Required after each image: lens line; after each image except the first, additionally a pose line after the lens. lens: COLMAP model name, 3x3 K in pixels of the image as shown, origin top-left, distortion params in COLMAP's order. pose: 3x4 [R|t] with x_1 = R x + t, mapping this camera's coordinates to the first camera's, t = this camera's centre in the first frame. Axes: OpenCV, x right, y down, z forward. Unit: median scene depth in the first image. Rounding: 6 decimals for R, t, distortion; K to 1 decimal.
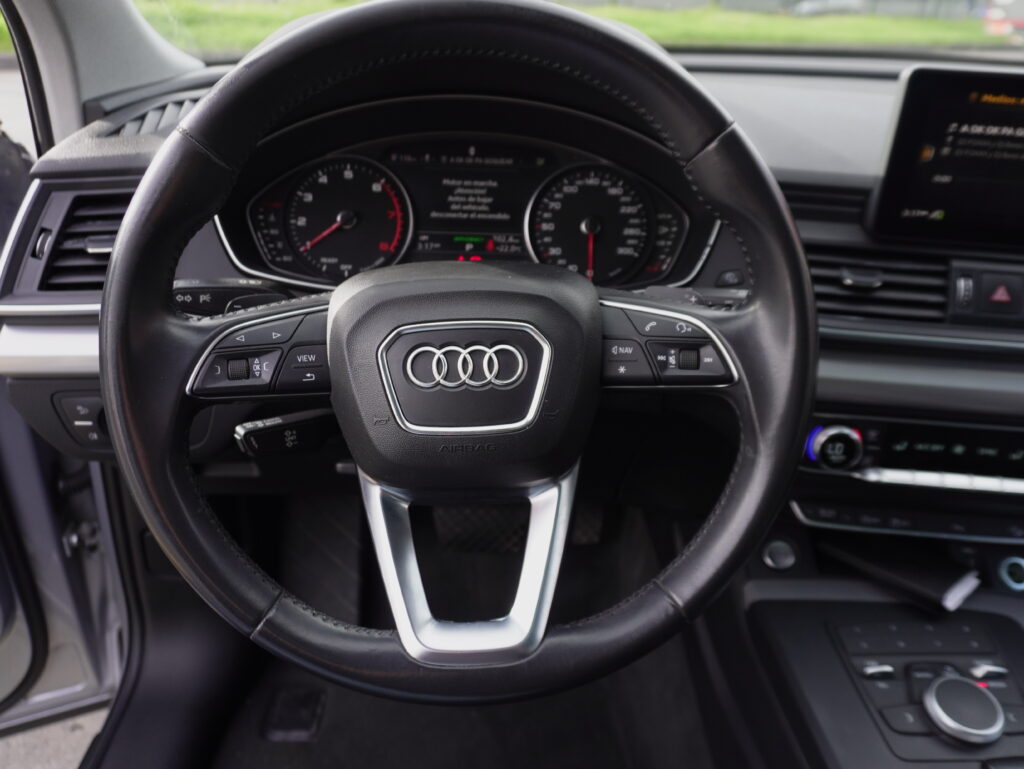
lens RADIAL K [[786.6, 0, 496.6], [0, 786.6, 379.6], [0, 0, 1]] dist [-0.059203, 0.038292]
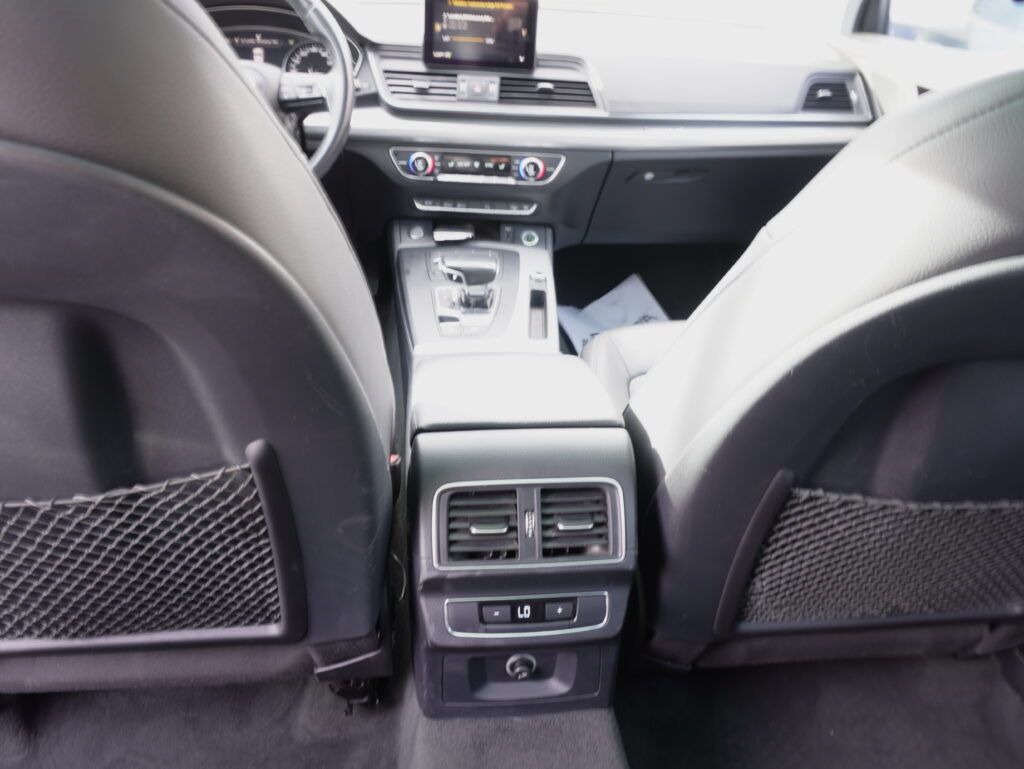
lens RADIAL K [[786.6, 0, 507.6], [0, 786.6, 378.9], [0, 0, 1]] dist [-0.059203, 0.038292]
pose [[0.996886, -0.025713, 0.074543, 0.538892], [0.025208, 0.999653, 0.007710, 0.742788], [-0.074715, -0.005807, 0.997188, -1.350322]]
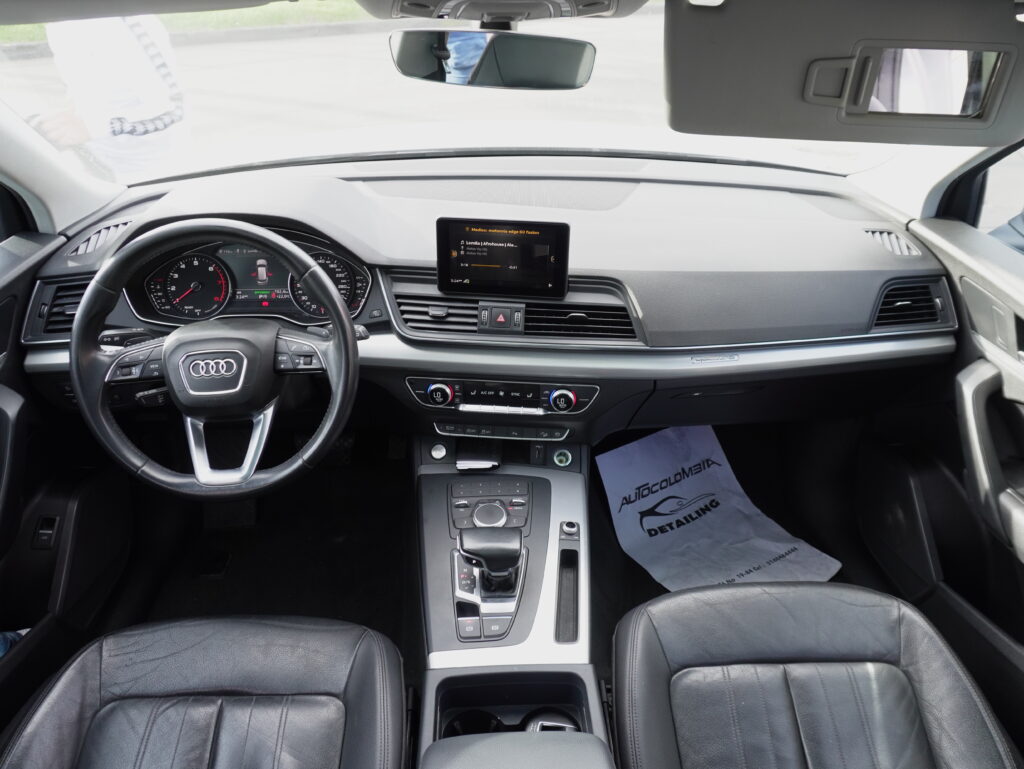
lens RADIAL K [[786.6, 0, 501.4], [0, 786.6, 384.6], [0, 0, 1]] dist [-0.059203, 0.038292]
pose [[0.999425, -0.033909, -0.000175, 0.642121], [0.033847, 0.997258, 0.065805, -0.070977], [-0.002057, -0.065773, 0.997832, -1.096913]]
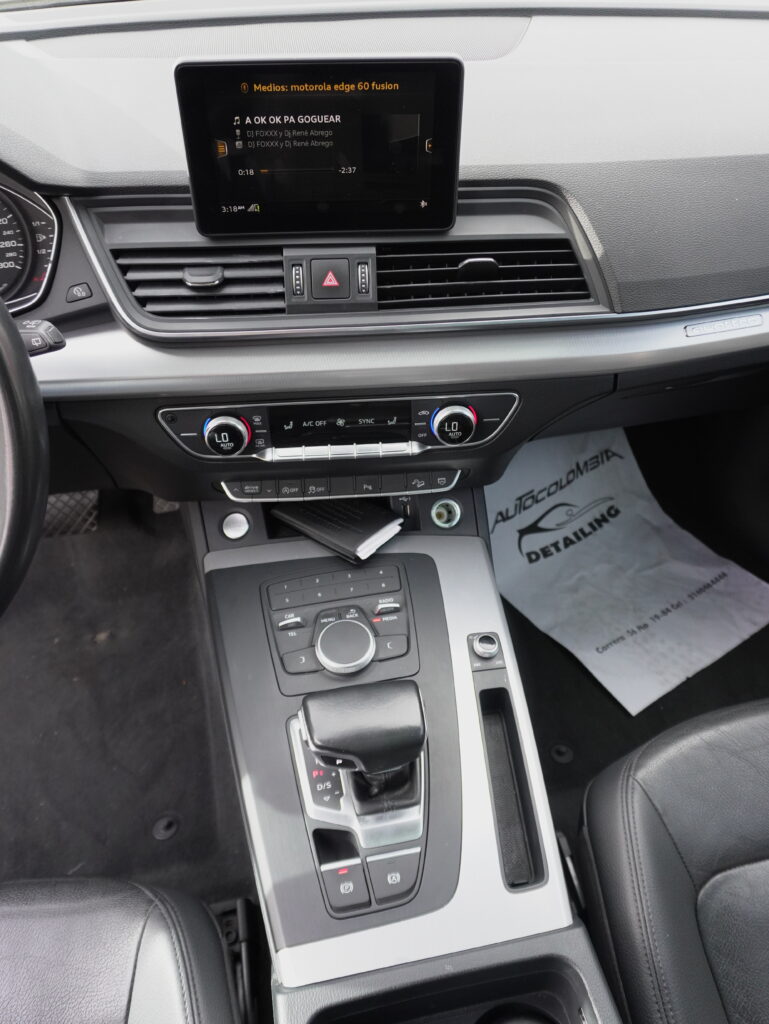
lens RADIAL K [[786.6, 0, 379.4], [0, 786.6, 511.4], [0, 0, 1]] dist [-0.059203, 0.038292]
pose [[0.983954, -0.148482, 0.098931, 0.561211], [0.115117, 0.951947, 0.283806, -0.103975], [-0.136317, -0.267863, 0.953765, -0.099203]]
